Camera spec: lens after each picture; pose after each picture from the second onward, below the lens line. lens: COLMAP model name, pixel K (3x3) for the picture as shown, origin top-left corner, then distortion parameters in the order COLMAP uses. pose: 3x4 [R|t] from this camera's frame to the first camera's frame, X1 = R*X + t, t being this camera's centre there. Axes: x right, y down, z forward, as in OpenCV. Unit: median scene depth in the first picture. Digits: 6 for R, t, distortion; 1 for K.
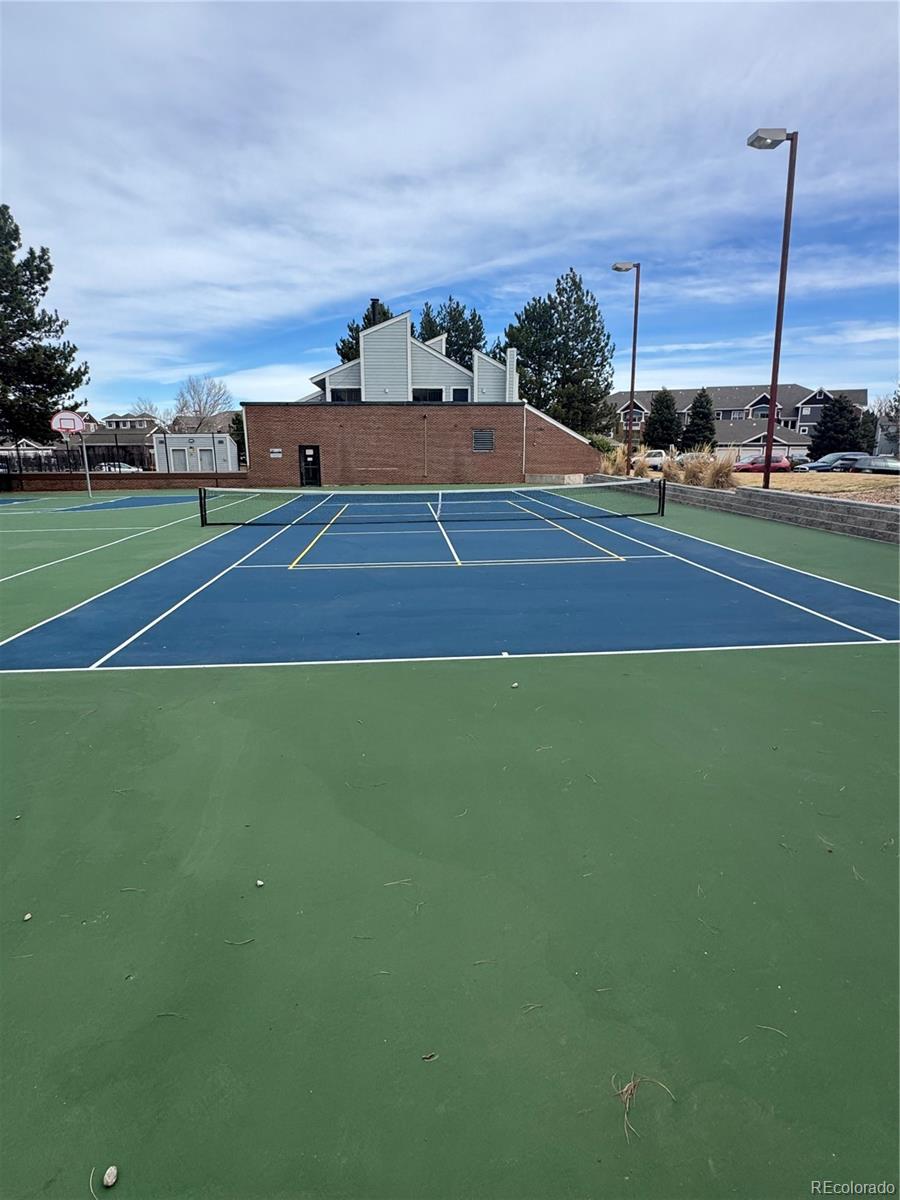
lens RADIAL K [[652.0, 0, 450.0], [0, 652.0, 600.0], [0, 0, 1]] dist [0.000514, -0.013593]
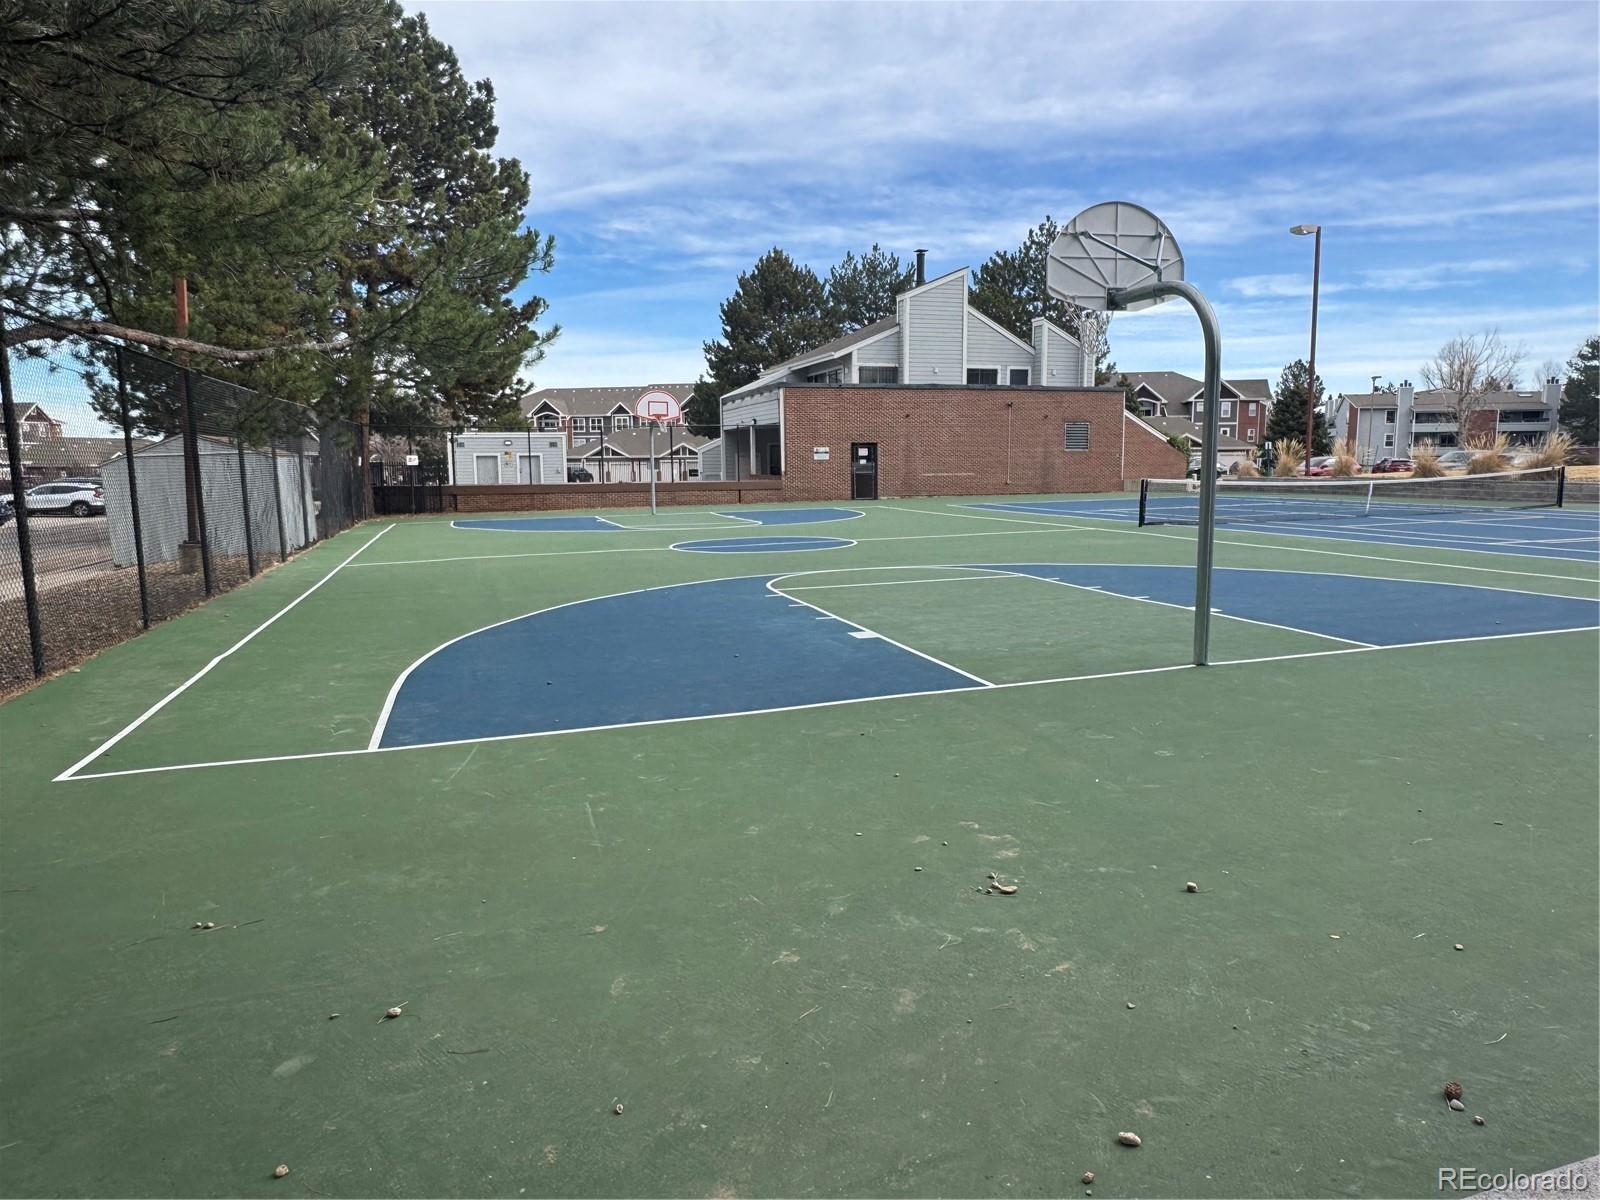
lens RADIAL K [[1028.9, 0, 800.0], [0, 1028.9, 600.0], [0, 0, 1]] dist [-0.057084, -0.001099]
pose [[0.970210, -0.039174, 0.239076, -0.525924], [0.061802, 0.994211, -0.087897, 0.026559], [-0.234249, 0.100054, 0.967014, -0.048508]]
